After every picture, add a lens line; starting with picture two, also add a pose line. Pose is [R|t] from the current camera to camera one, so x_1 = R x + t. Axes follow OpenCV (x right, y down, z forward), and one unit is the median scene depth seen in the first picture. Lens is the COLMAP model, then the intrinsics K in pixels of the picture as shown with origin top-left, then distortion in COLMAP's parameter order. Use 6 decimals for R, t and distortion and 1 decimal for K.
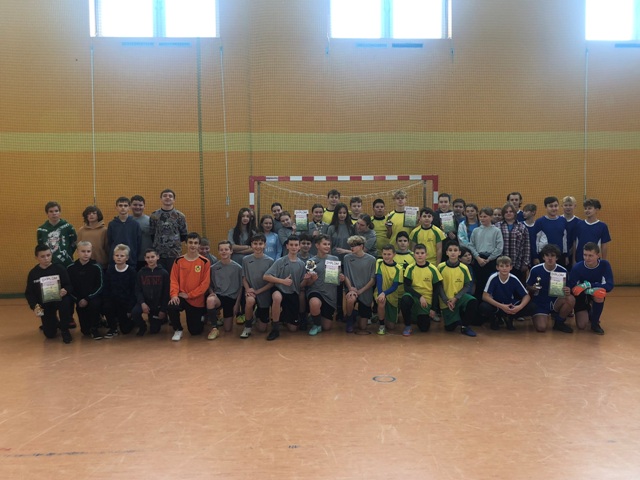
lens RADIAL K [[721.9, 0, 323.4], [0, 721.9, 239.5], [0, 0, 1]] dist [0.048817, 0.000000]
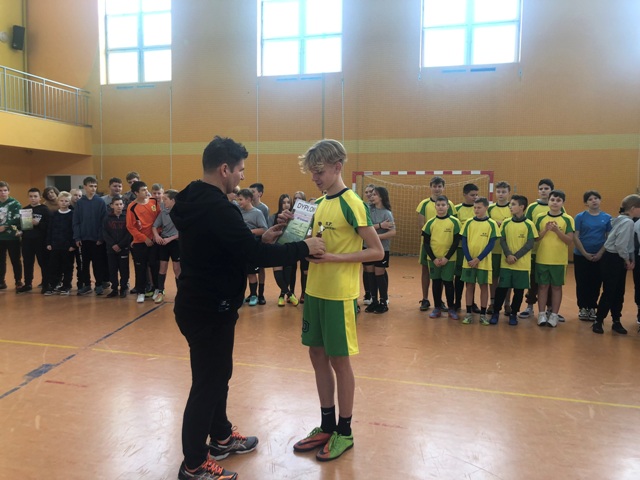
lens RADIAL K [[521.6, 0, 317.9], [0, 521.6, 238.8], [0, 0, 1]] dist [0.044270, -0.046439]
pose [[0.952313, 0.043443, -0.302016, 0.133773], [-0.030632, 0.998424, 0.047027, -0.001639], [0.303582, -0.035533, 0.952142, 0.007987]]
